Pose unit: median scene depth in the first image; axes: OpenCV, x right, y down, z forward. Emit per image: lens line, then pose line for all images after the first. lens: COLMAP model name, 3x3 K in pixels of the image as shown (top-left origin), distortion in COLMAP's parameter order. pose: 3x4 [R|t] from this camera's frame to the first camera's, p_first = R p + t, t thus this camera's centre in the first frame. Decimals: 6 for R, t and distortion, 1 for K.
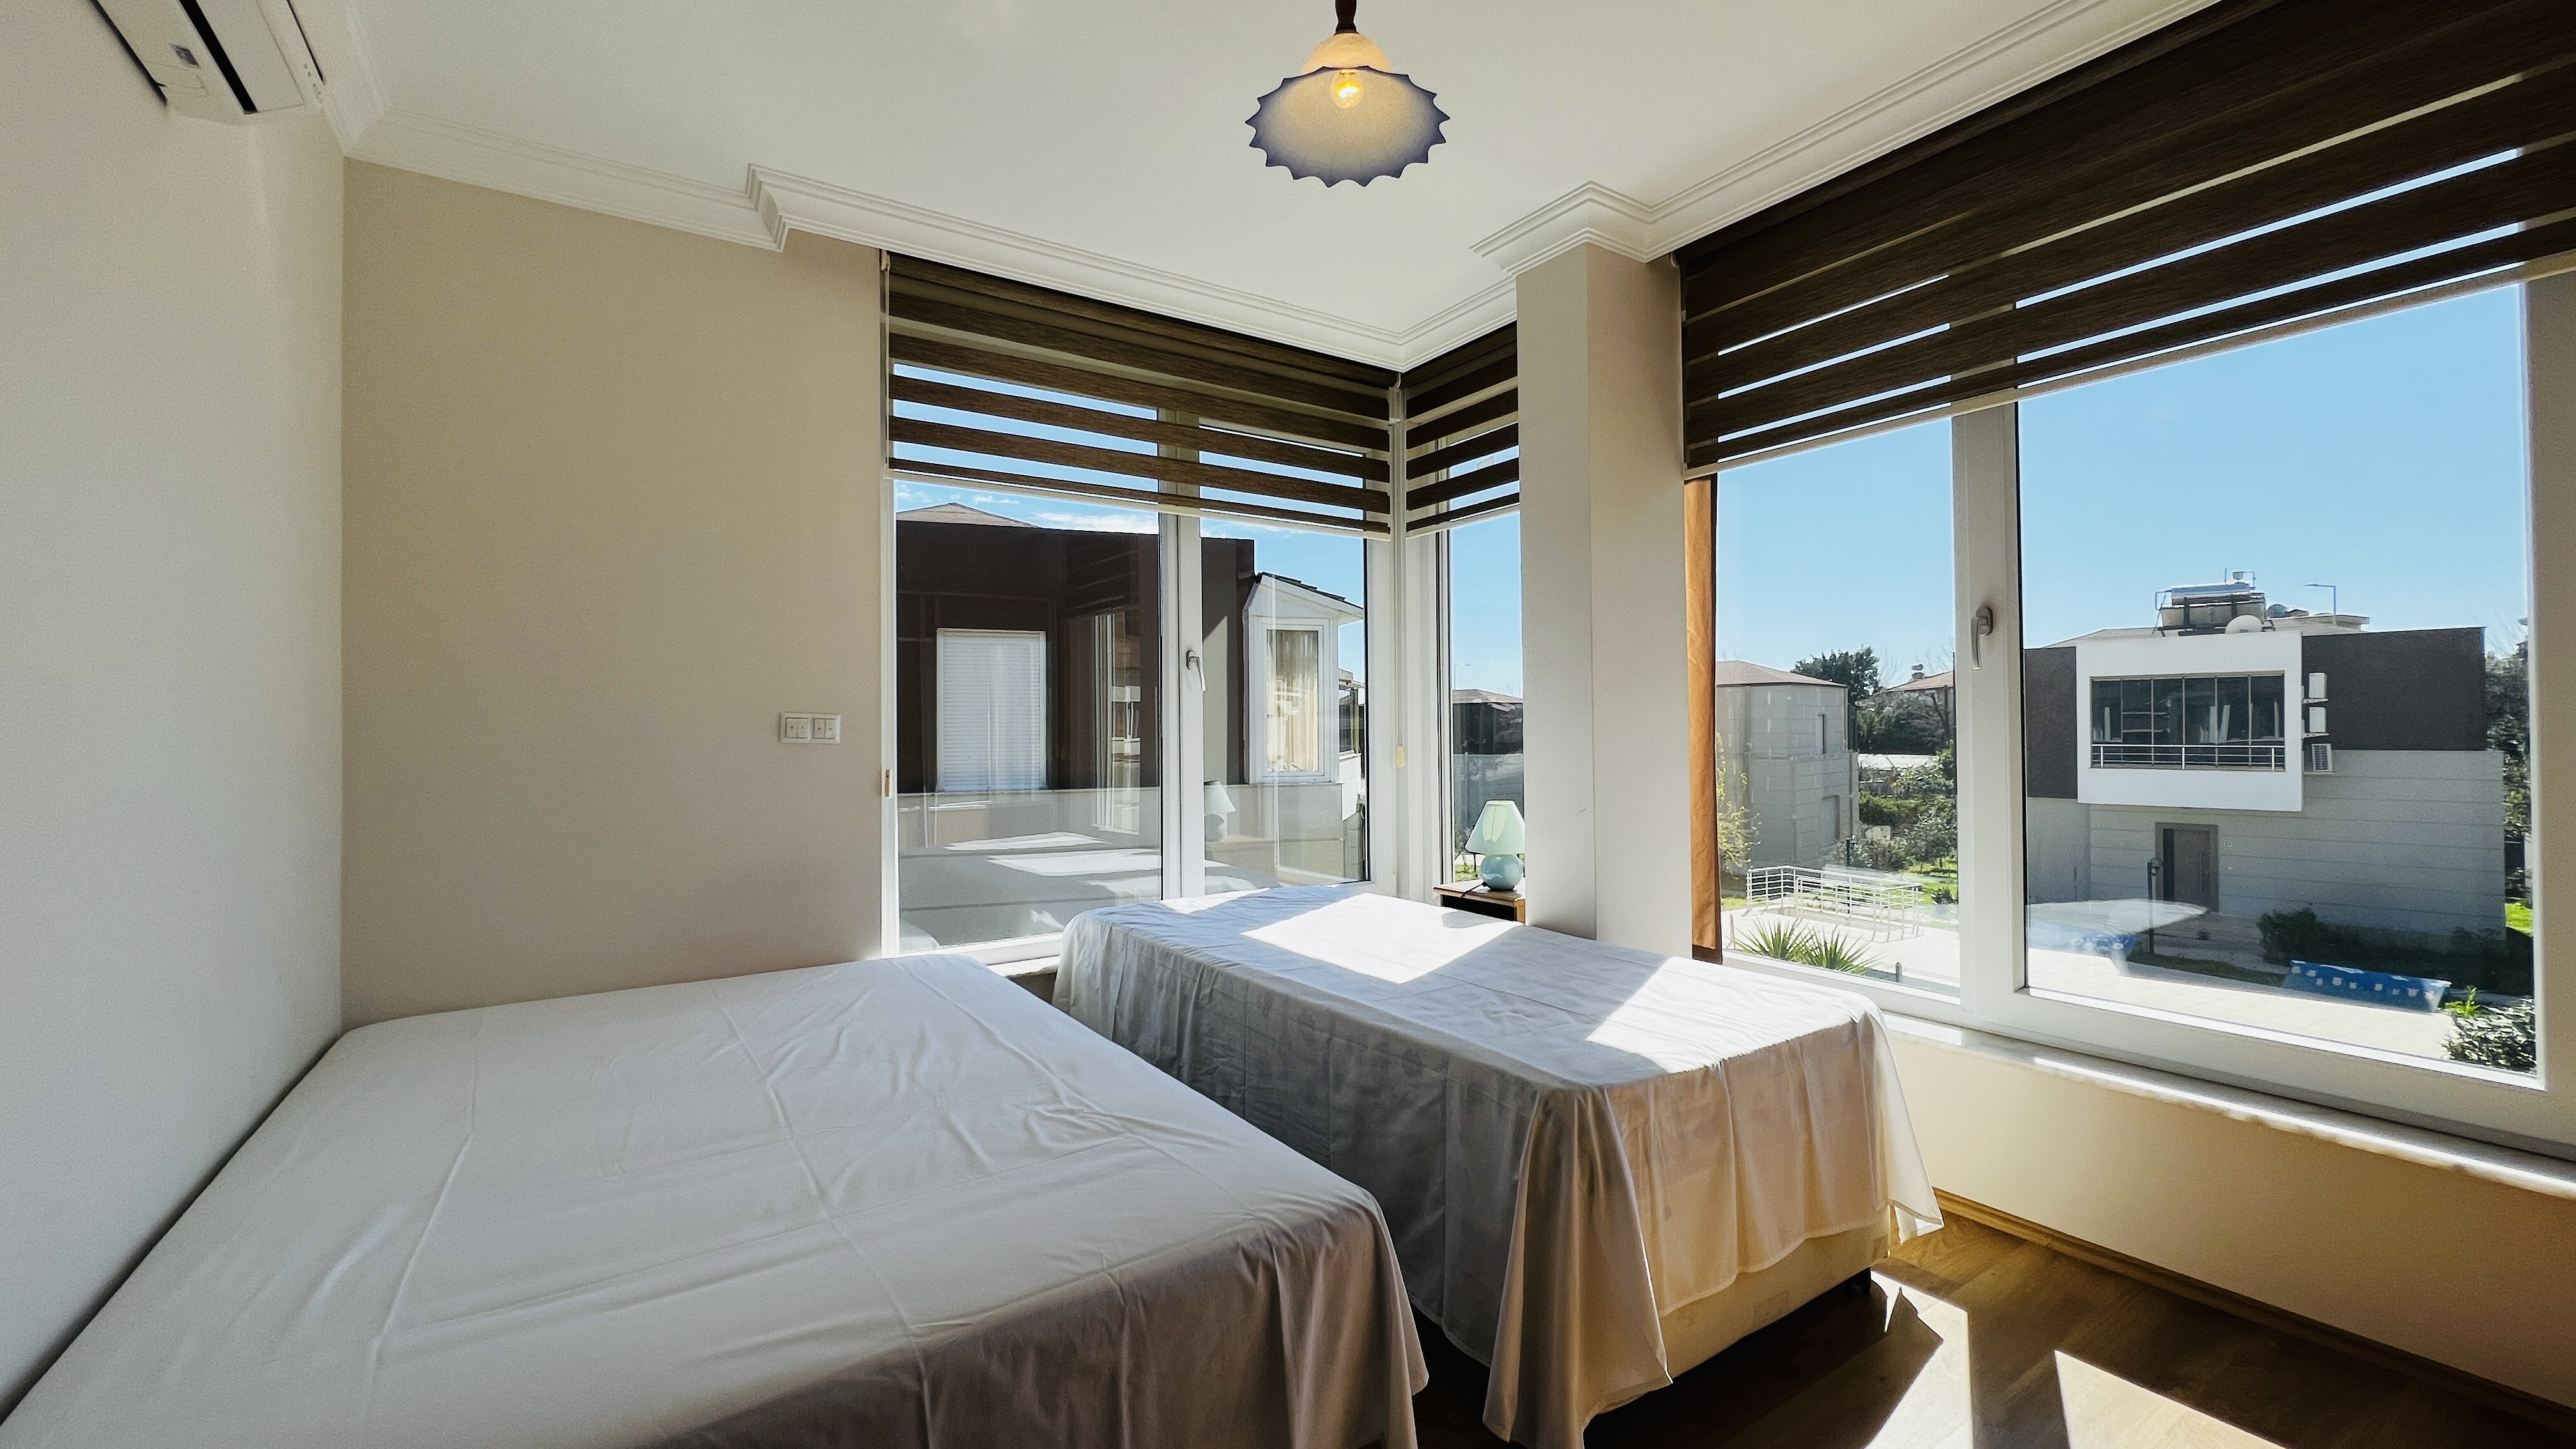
lens RADIAL K [[1027.3, 0, 1281.1], [0, 1027.3, 720.2], [0, 0, 1]] dist [0.000017, 0.000042]
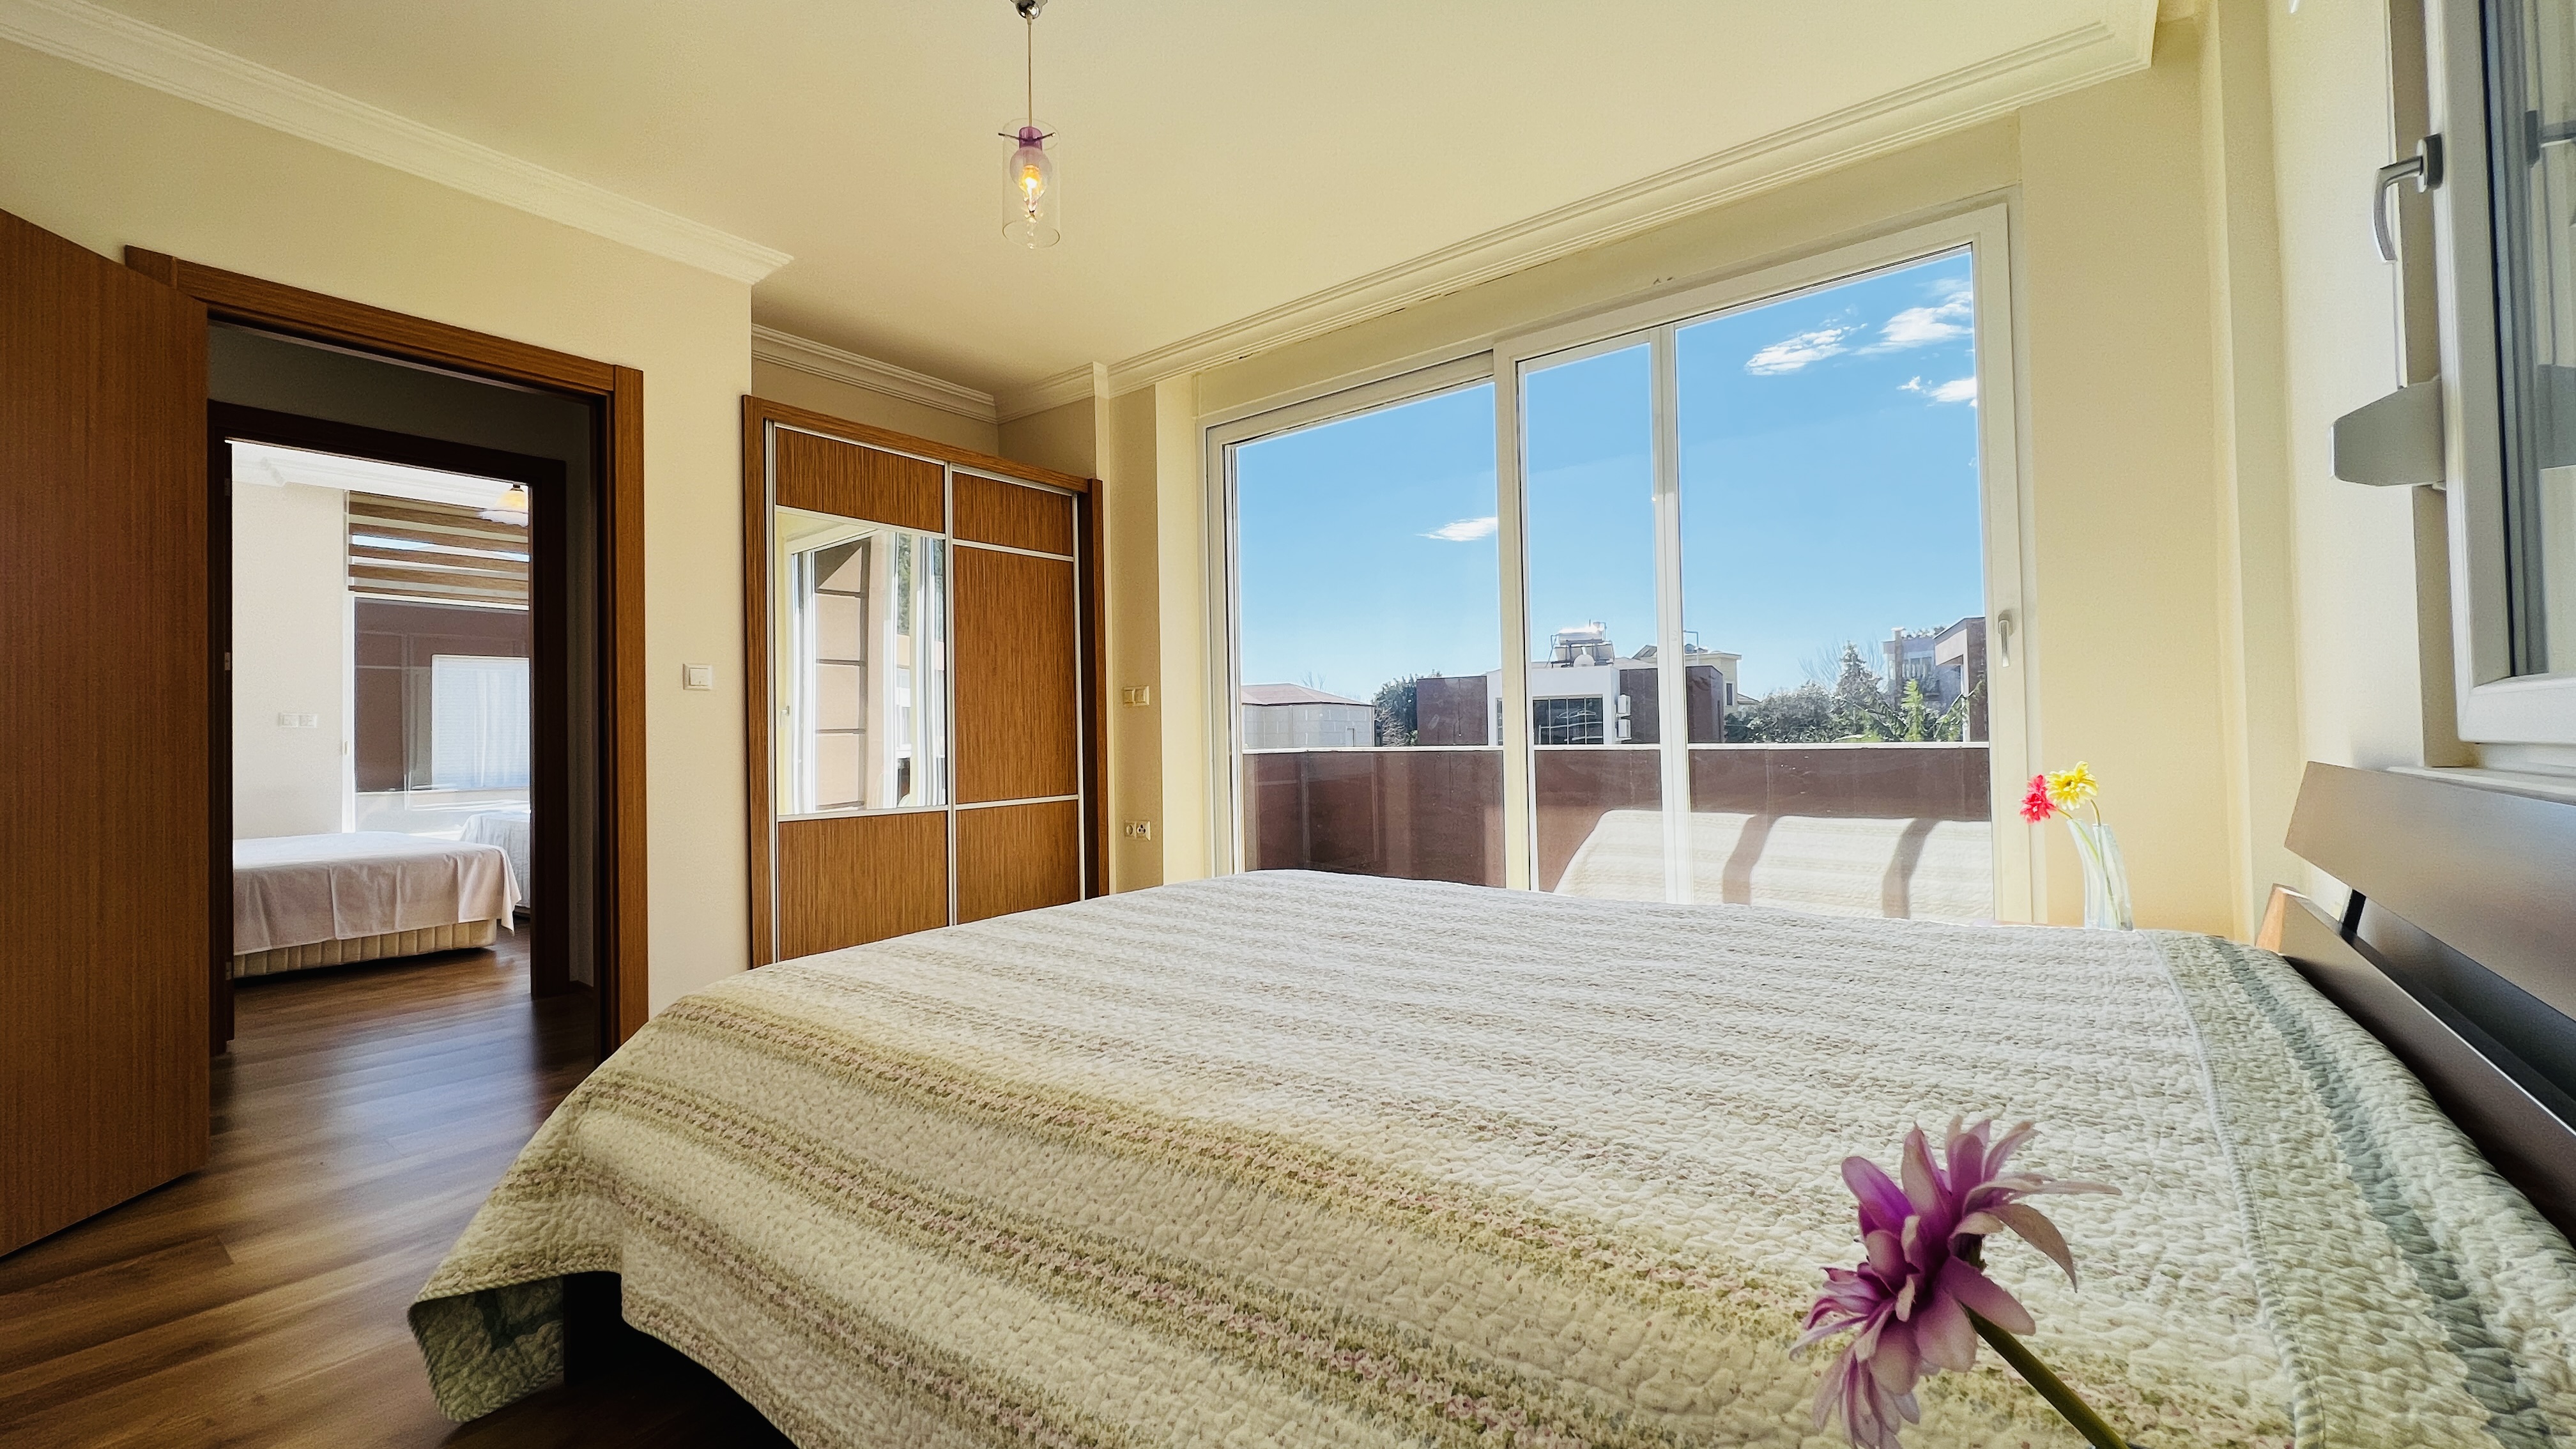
lens RADIAL K [[1034.2, 0, 1283.4], [0, 1034.2, 718.7], [0, 0, 1]] dist [-0.002311, 0.000477]
pose [[0.945459, -0.001267, 0.325739, 0.094568], [0.007036, 0.999839, -0.016533, 0.006811], [-0.325666, 0.017923, 0.945315, -0.206084]]
